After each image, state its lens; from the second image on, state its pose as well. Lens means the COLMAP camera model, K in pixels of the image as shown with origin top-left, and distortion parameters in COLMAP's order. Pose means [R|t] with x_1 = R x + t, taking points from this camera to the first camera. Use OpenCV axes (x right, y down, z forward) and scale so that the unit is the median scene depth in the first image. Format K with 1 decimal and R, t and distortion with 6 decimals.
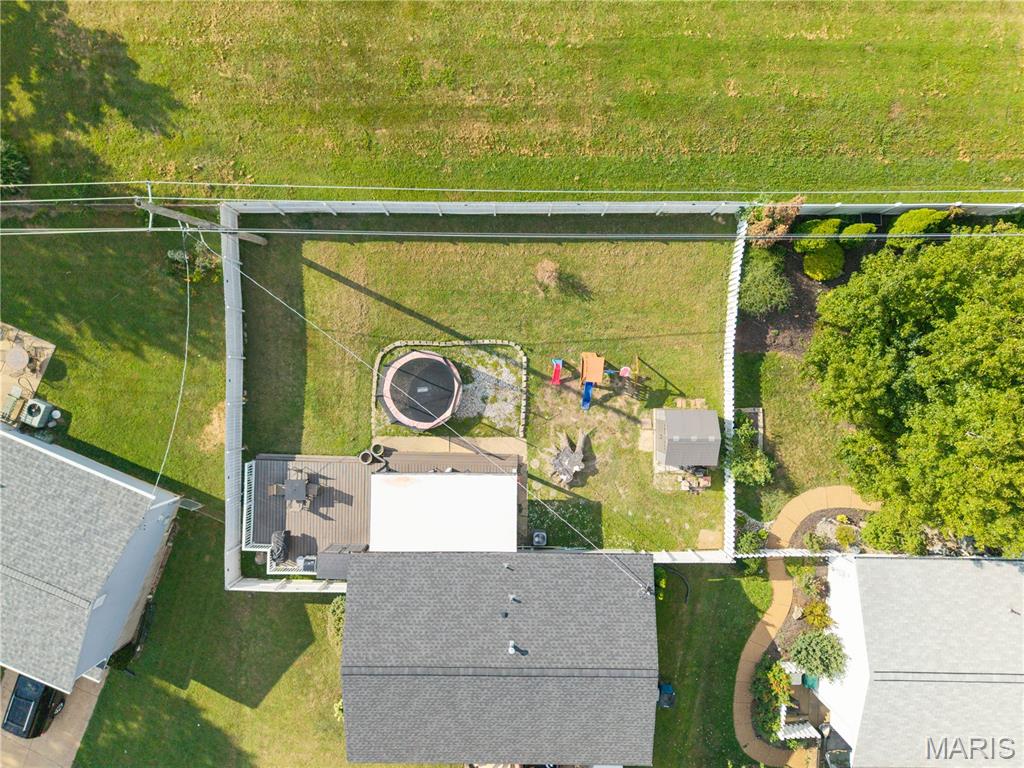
lens RADIAL K [[683.1, 0, 512.0], [0, 683.1, 384.0], [0, 0, 1]] dist [0.024485, -0.019581]
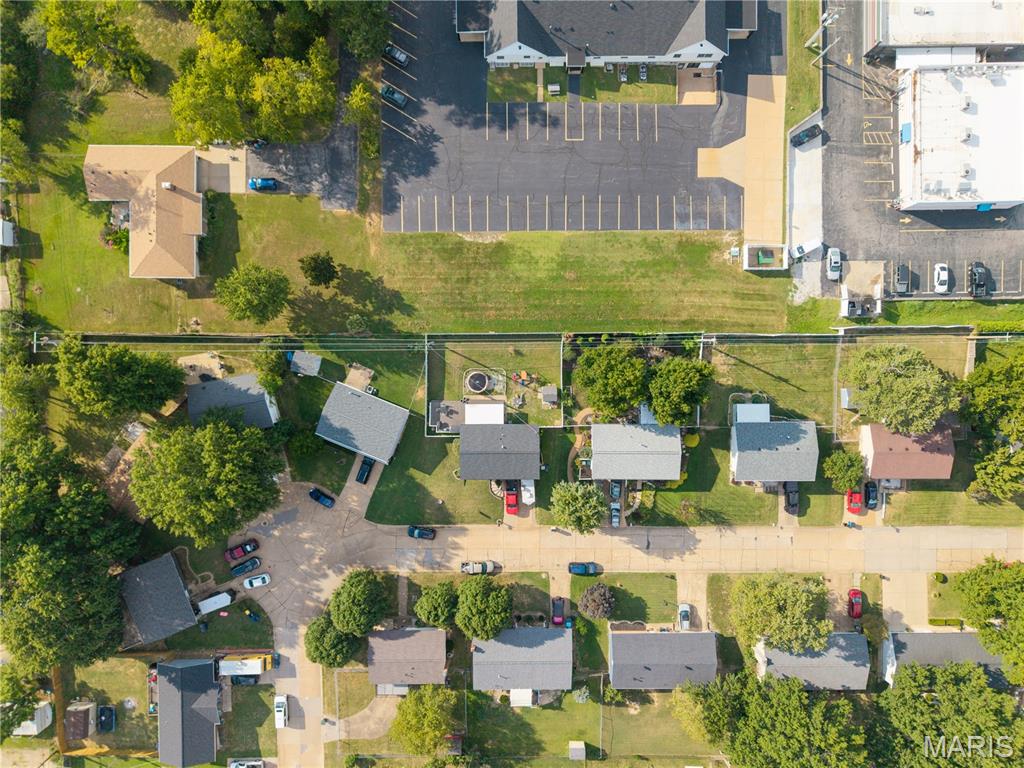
lens RADIAL K [[697.5, 0, 506.6], [0, 697.5, 387.7], [0, 0, 1]] dist [0.098693, 0.000160]
pose [[0.999886, -0.013955, 0.005682, 0.002328], [0.013912, 0.999875, 0.007570, 0.012545], [-0.005787, -0.007490, 0.999955, -2.709141]]
